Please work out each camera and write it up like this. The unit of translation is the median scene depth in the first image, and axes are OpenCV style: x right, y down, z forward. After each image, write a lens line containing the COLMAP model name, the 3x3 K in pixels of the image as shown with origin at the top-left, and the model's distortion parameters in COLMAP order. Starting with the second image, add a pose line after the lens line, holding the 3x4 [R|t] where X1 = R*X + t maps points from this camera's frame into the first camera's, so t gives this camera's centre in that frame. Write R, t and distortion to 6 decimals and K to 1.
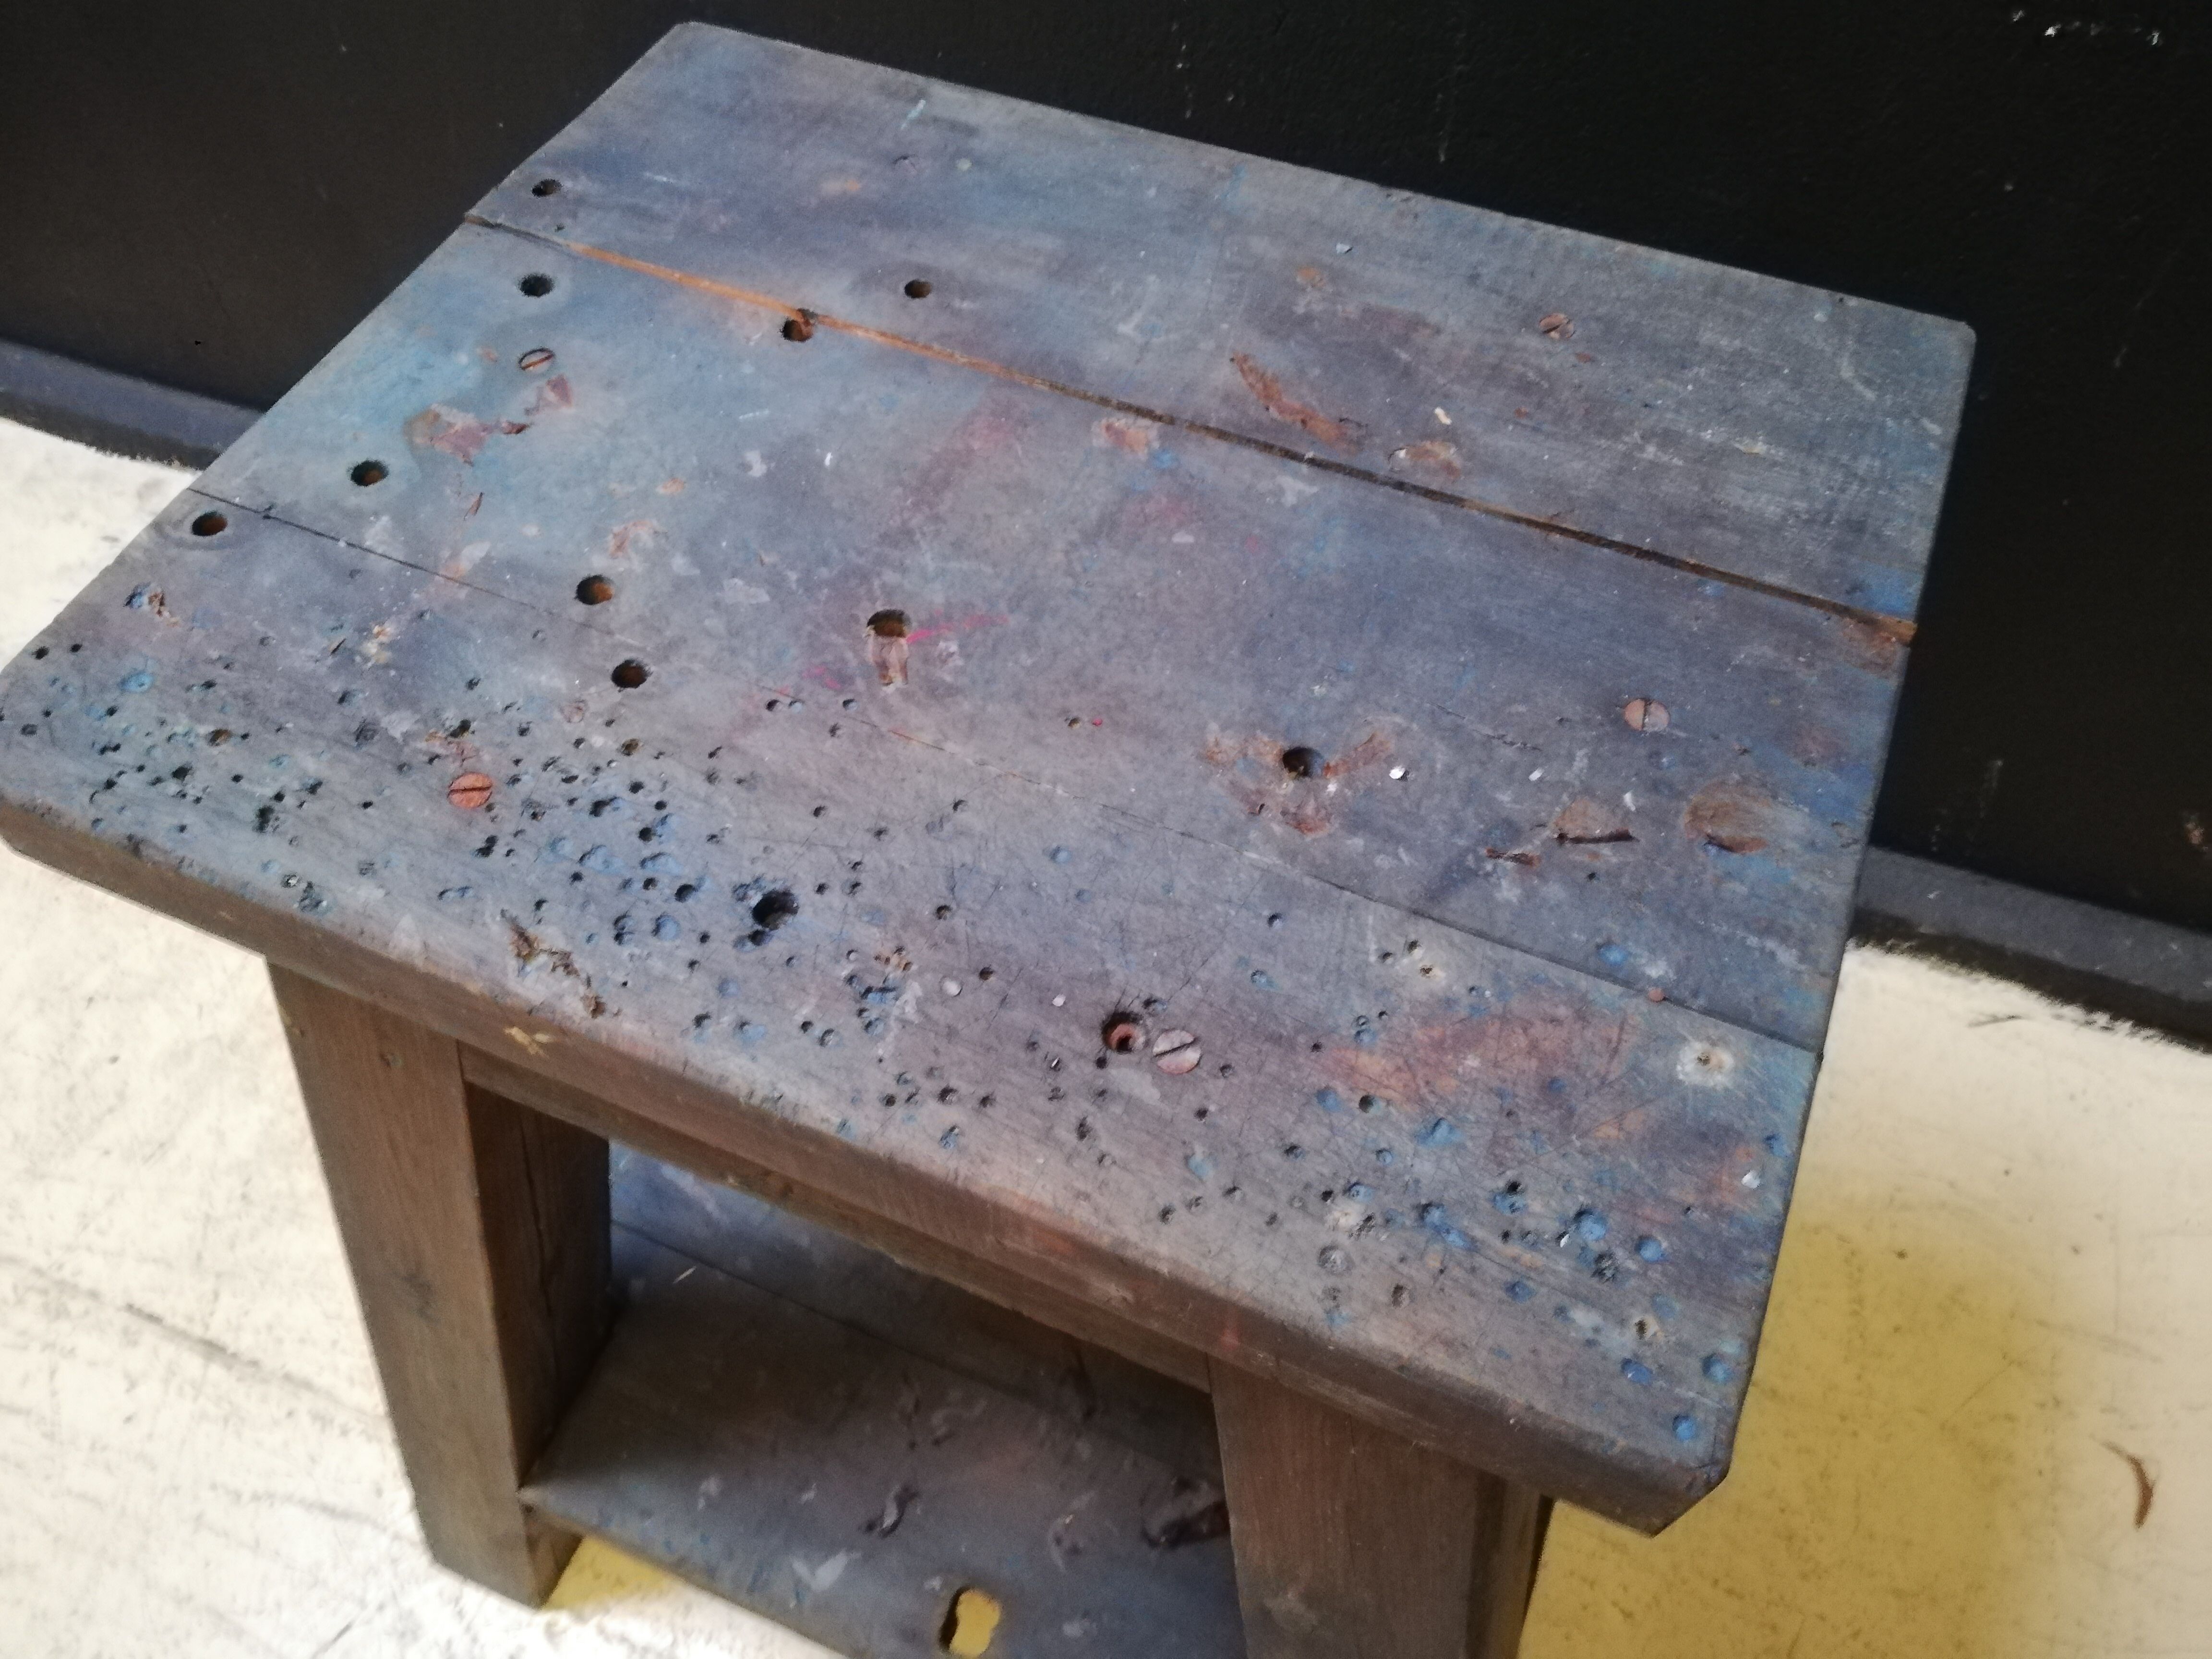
lens RADIAL K [[1659.3, 0, 1101.4], [0, 1659.3, 831.7], [0, 0, 1]] dist [0.051524, -0.068632]
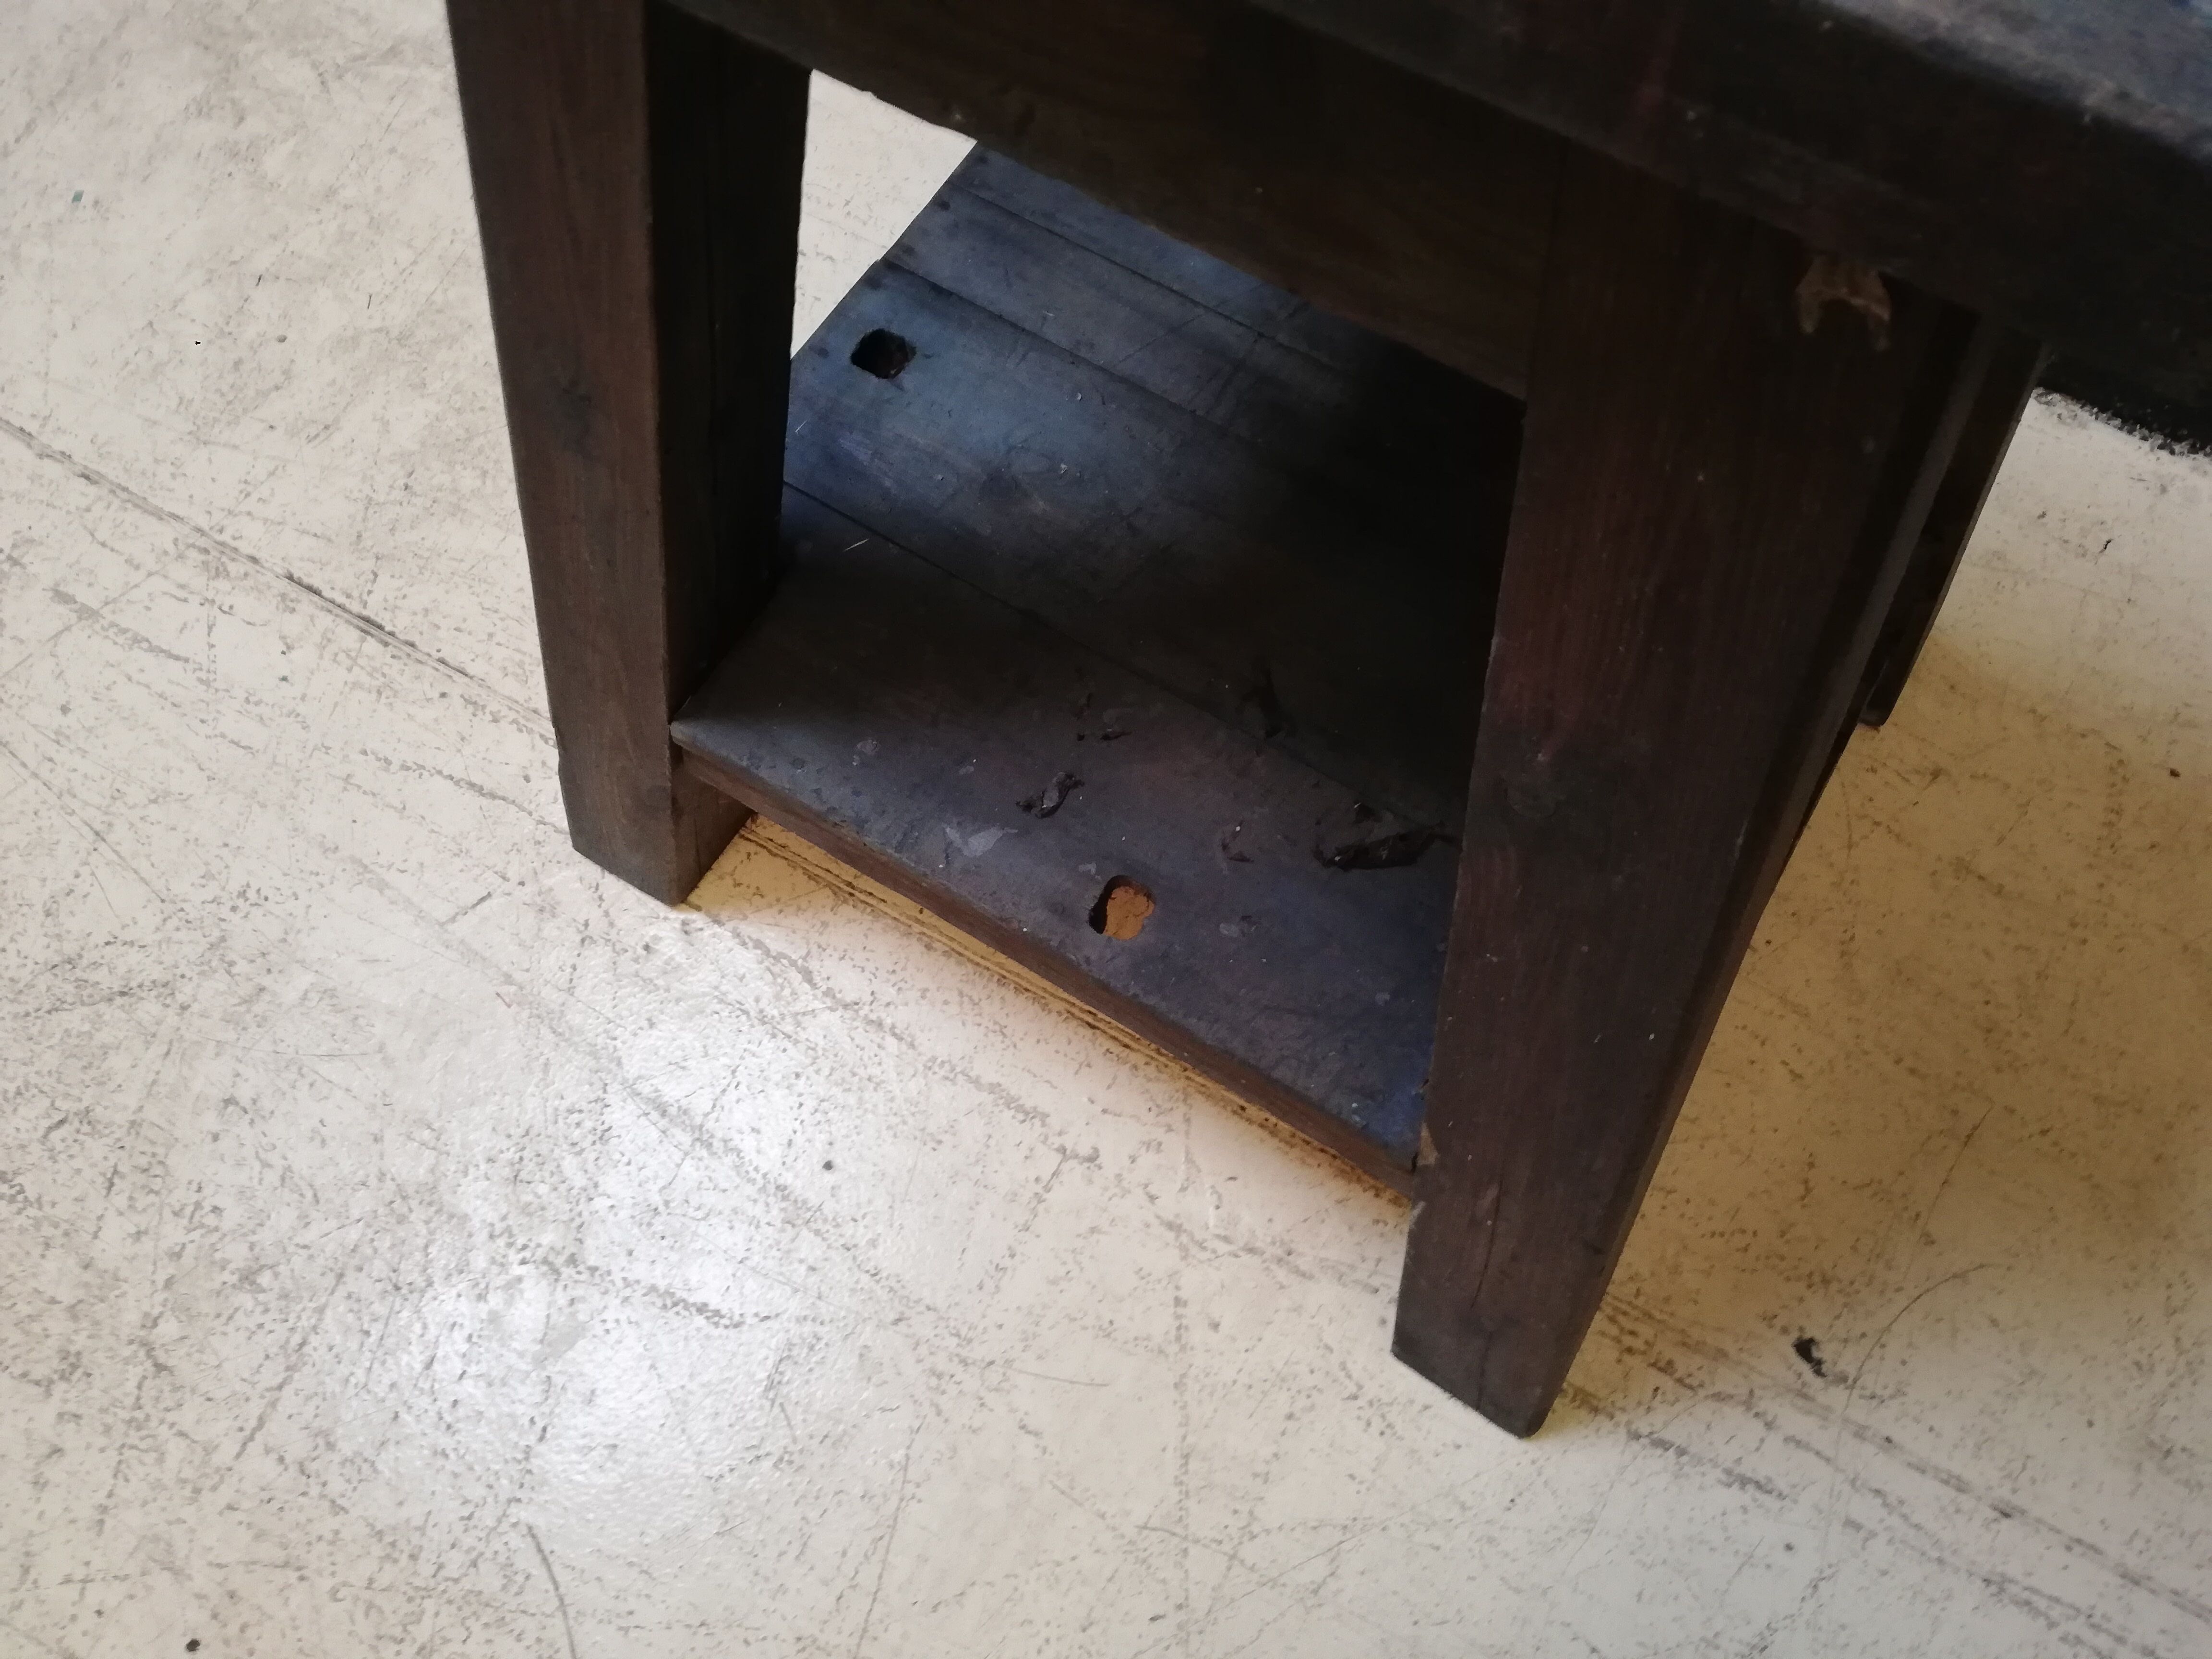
lens RADIAL K [[1659.3, 0, 1107.5], [0, 1659.3, 808.5], [0, 0, 1]] dist [0.051524, -0.068632]
pose [[0.987662, 0.139954, -0.070268, -0.022206], [-0.123380, 0.971739, 0.201247, 0.174331], [0.096448, -0.190094, 0.977017, 0.071502]]
